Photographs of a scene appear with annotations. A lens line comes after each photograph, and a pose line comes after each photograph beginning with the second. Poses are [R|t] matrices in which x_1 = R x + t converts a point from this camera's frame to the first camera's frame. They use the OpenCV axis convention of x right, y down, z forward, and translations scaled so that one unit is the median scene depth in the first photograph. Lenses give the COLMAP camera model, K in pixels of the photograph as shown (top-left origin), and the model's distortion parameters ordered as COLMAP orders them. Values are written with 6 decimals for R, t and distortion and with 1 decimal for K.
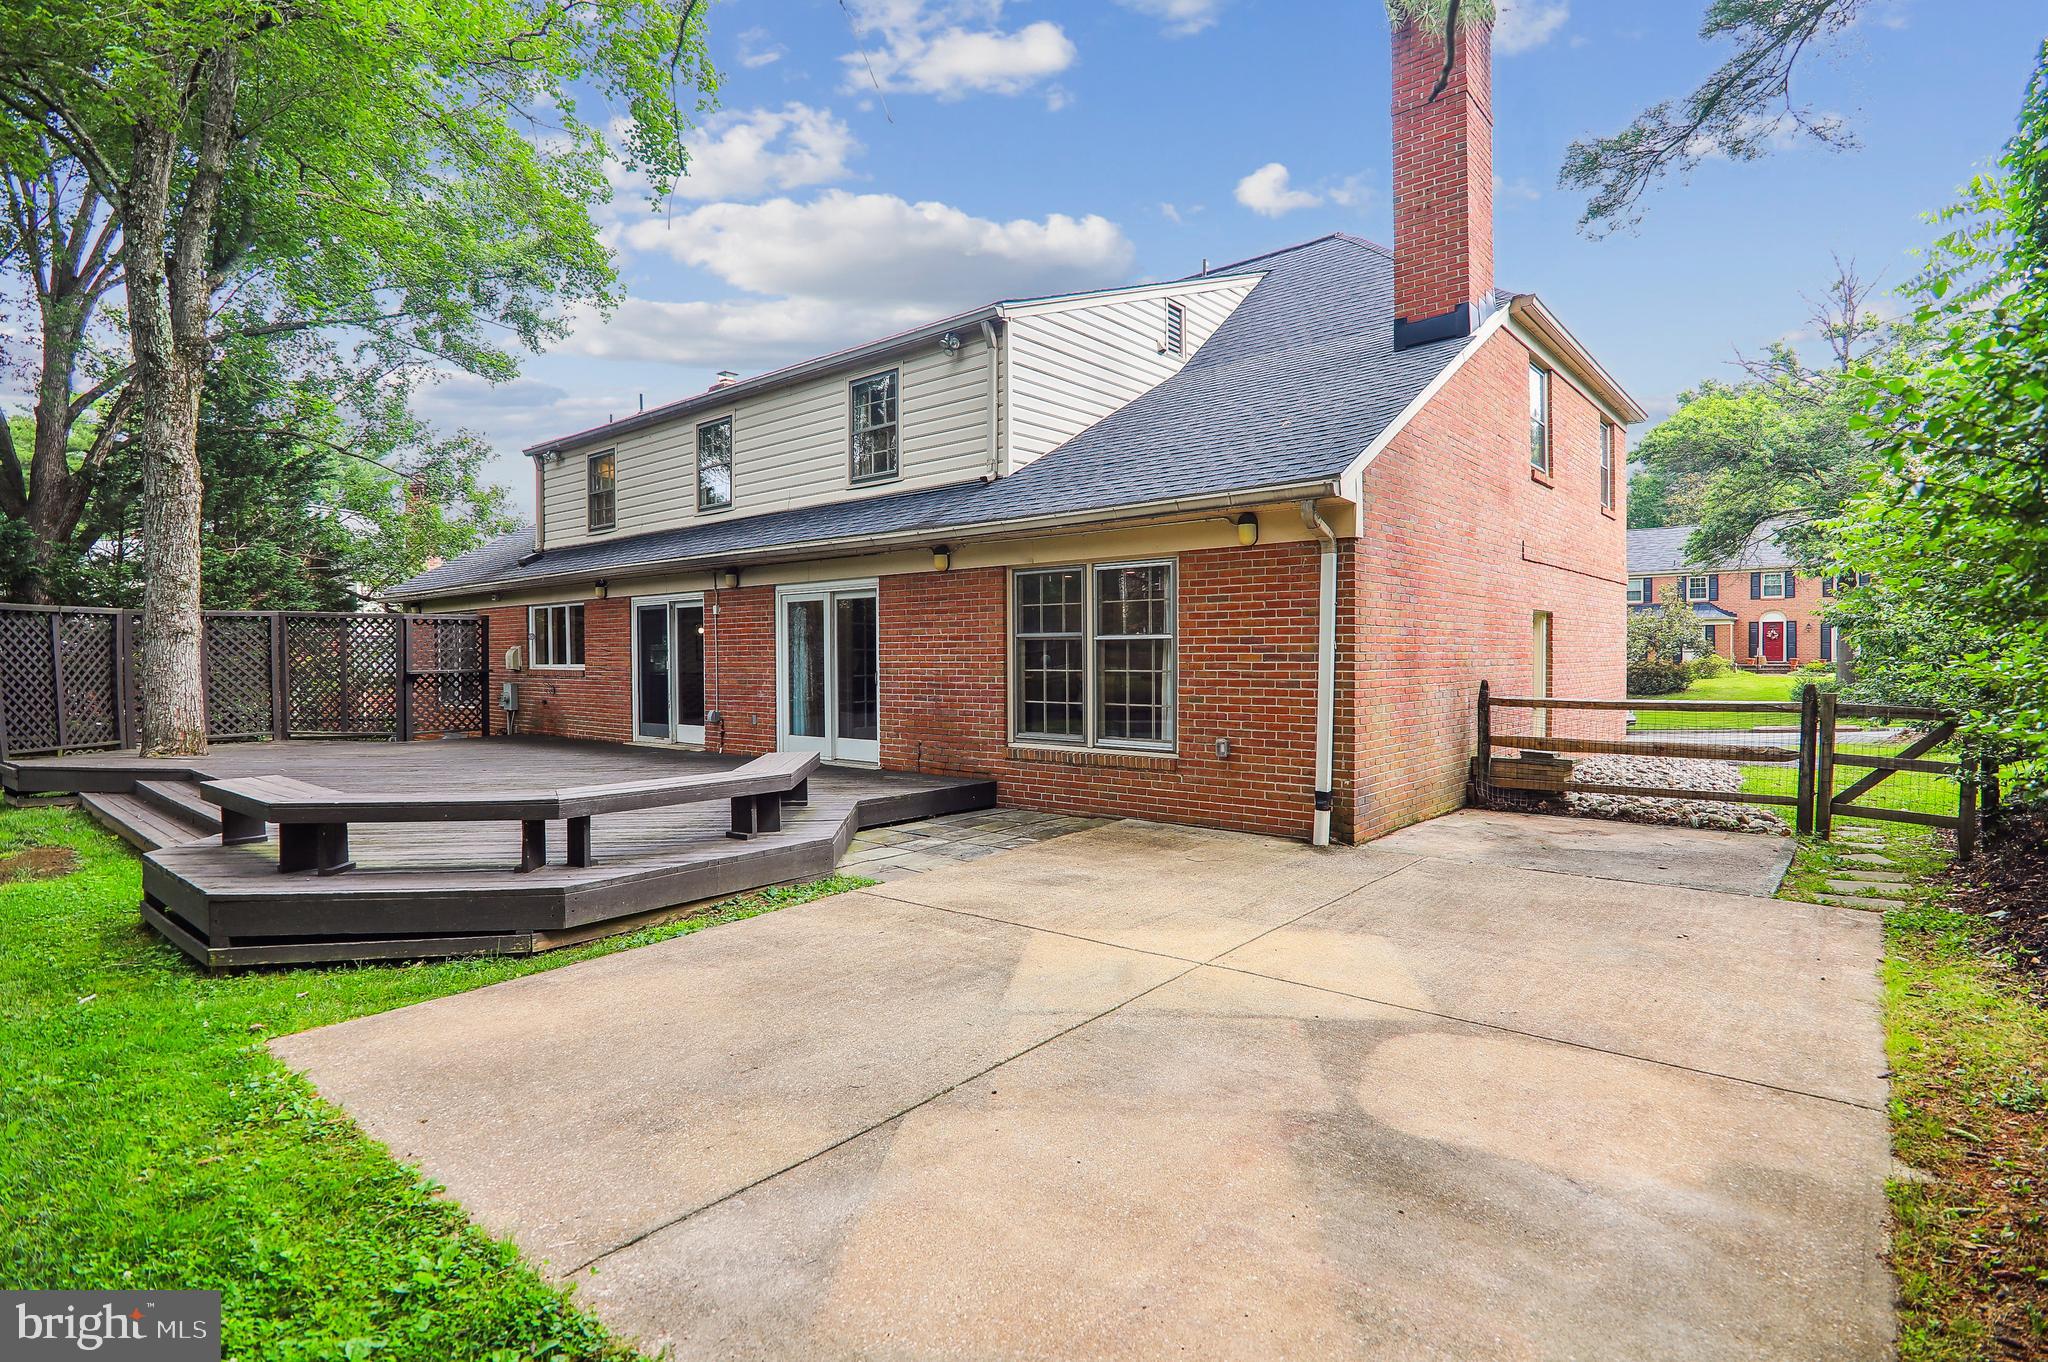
lens RADIAL K [[1014.5, 0, 1031.4], [0, 1014.5, 668.9], [0, 0, 1]] dist [-0.018971, -0.000313]
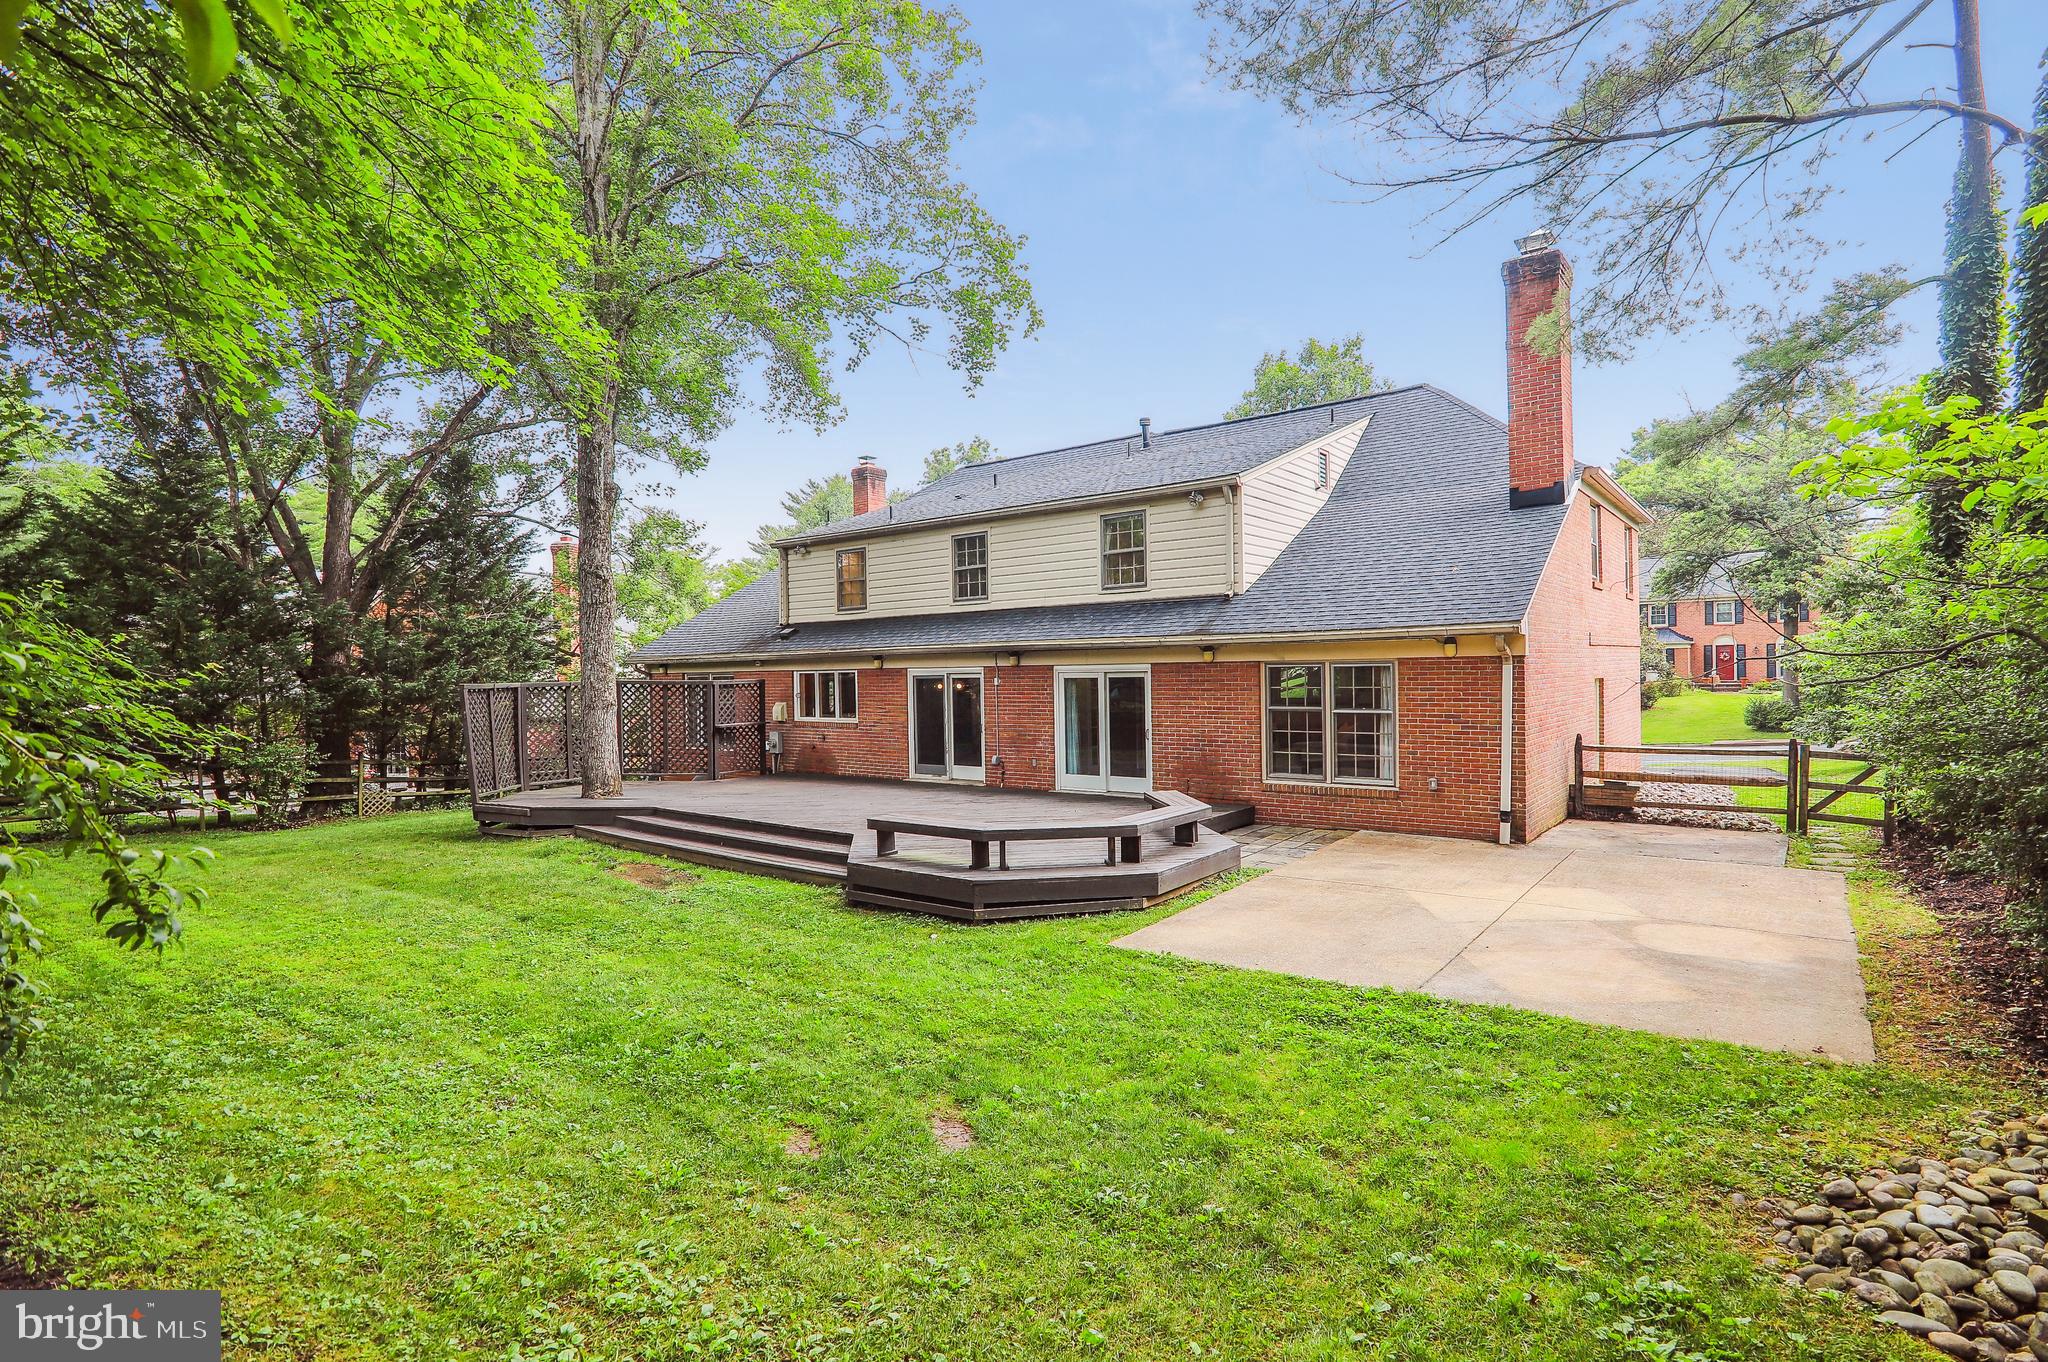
lens RADIAL K [[998.3, 0, 1031.4], [0, 998.3, 680.1], [0, 0, 1]] dist [-0.022578, -0.000479]
pose [[0.999430, -0.011821, 0.031607, -0.392140], [0.011965, 0.999919, -0.004372, -0.068407], [-0.031553, 0.004748, 0.999491, -0.428919]]
